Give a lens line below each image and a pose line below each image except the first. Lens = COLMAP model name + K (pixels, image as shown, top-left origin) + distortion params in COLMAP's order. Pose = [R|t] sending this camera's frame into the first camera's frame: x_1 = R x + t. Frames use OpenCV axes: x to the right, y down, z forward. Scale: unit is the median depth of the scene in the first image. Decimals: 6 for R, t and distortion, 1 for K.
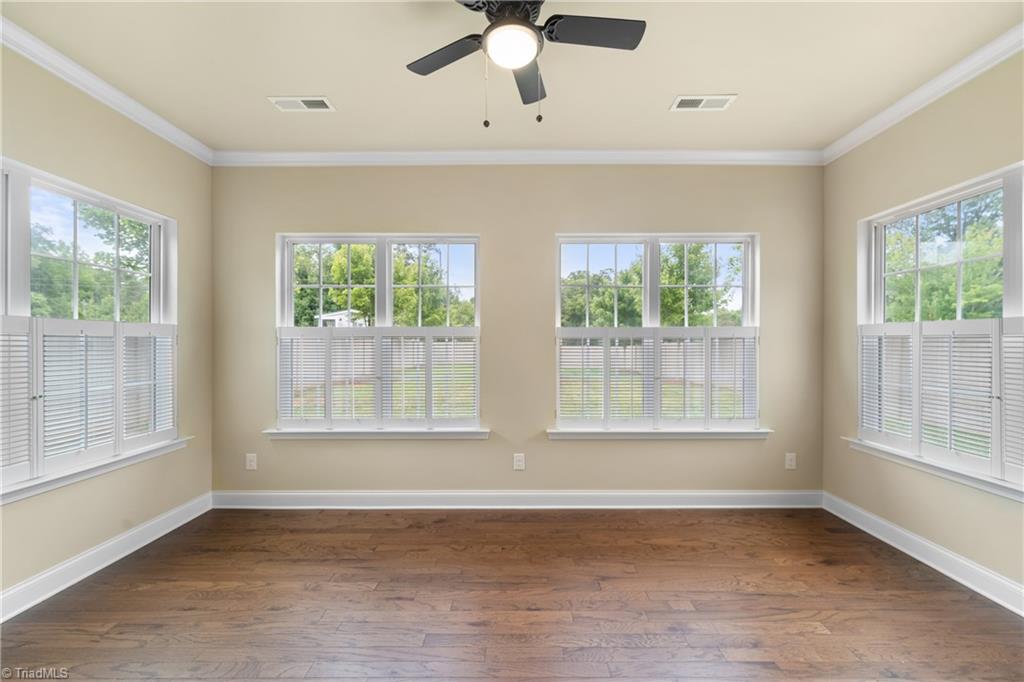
lens RADIAL K [[392.2, 0, 521.3], [0, 392.2, 341.0], [0, 0, 1]] dist [0.002318, 0.000160]
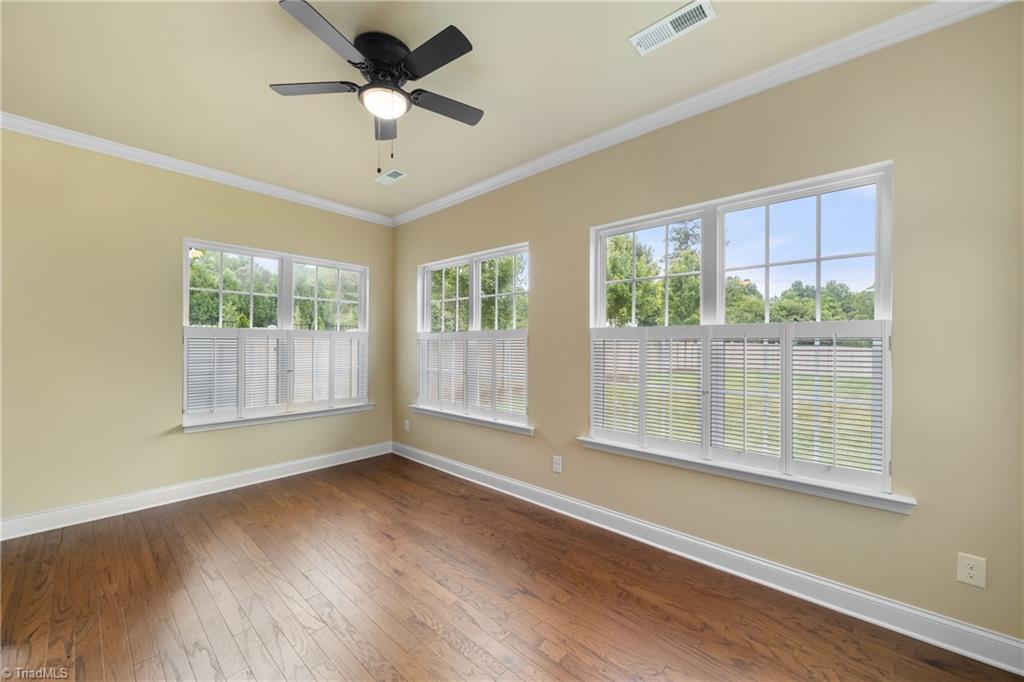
lens RADIAL K [[390.4, 0, 518.9], [0, 390.4, 341.5], [0, 0, 1]] dist [0.000002, 0.000056]
pose [[0.747258, -0.000132, -0.664534, 0.670274], [-0.001666, 0.999996, -0.002073, -0.001624], [0.664532, 0.002656, 0.747255, 0.225347]]
